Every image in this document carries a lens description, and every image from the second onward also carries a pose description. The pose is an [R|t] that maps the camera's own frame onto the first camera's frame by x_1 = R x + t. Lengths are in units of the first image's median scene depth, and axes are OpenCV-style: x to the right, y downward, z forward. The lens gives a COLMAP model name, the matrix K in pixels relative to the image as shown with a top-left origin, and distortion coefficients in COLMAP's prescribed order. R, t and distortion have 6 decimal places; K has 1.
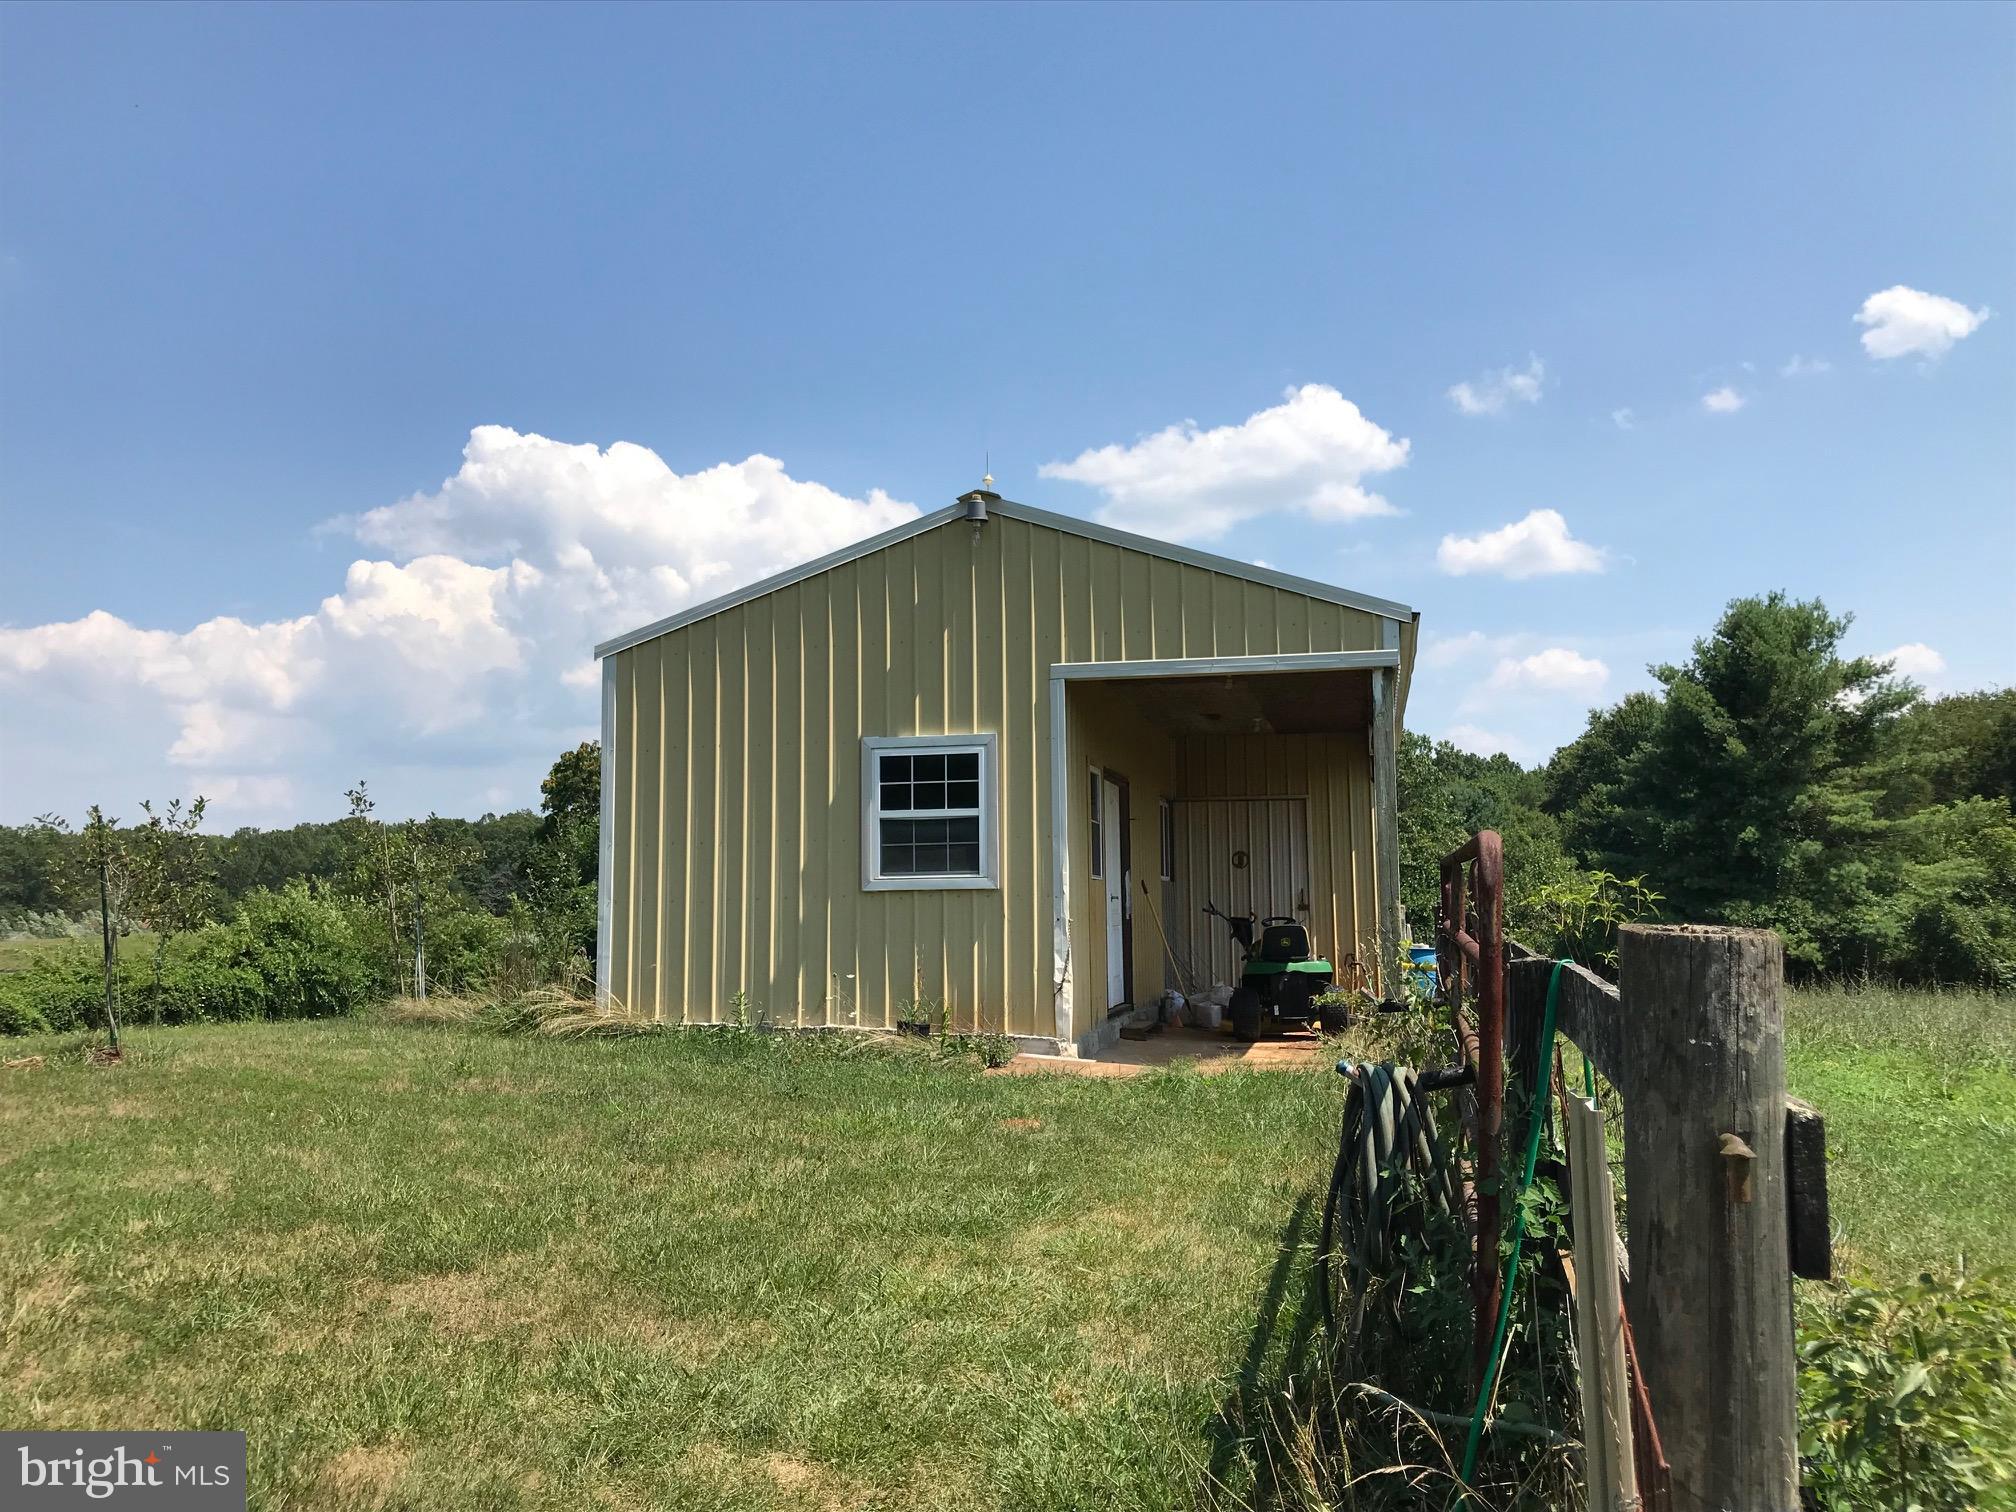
lens RADIAL K [[1689.8, 0, 1004.7], [0, 1689.8, 749.3], [0, 0, 1]] dist [0.063070, -0.094866]
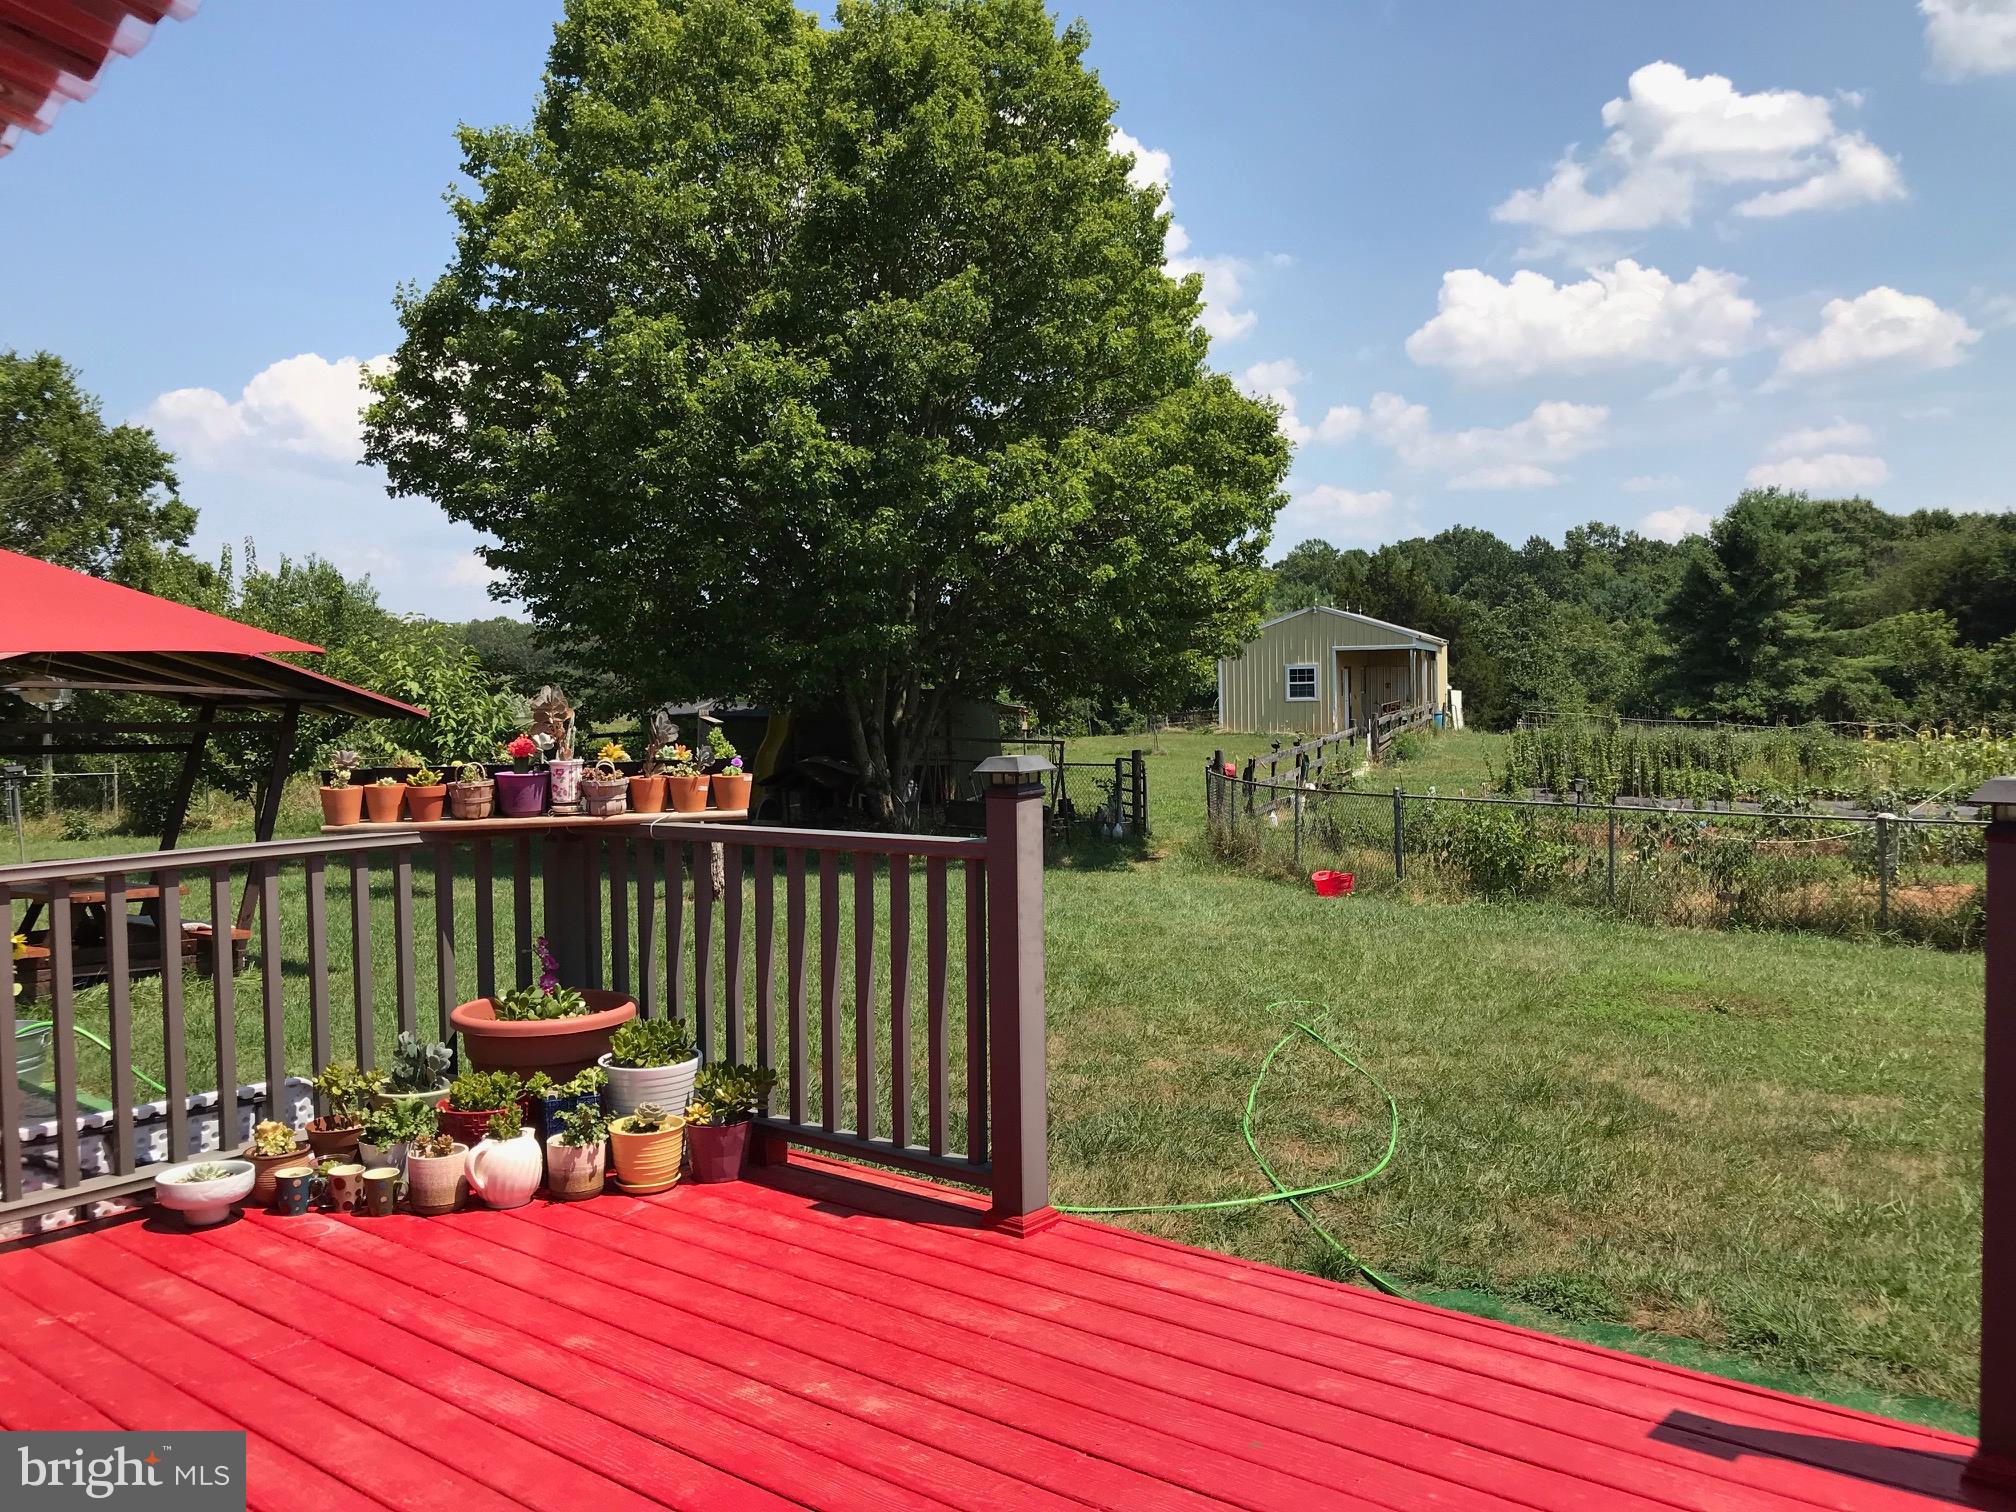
lens RADIAL K [[1680.9, 0, 1037.2], [0, 1680.9, 755.2], [0, 0, 1]] dist [0.049940, -0.037498]
pose [[0.993700, 0.000801, -0.112068, -0.051590], [0.015309, 0.989631, 0.142817, -0.087493], [0.111021, -0.143632, 0.983384, -0.716928]]
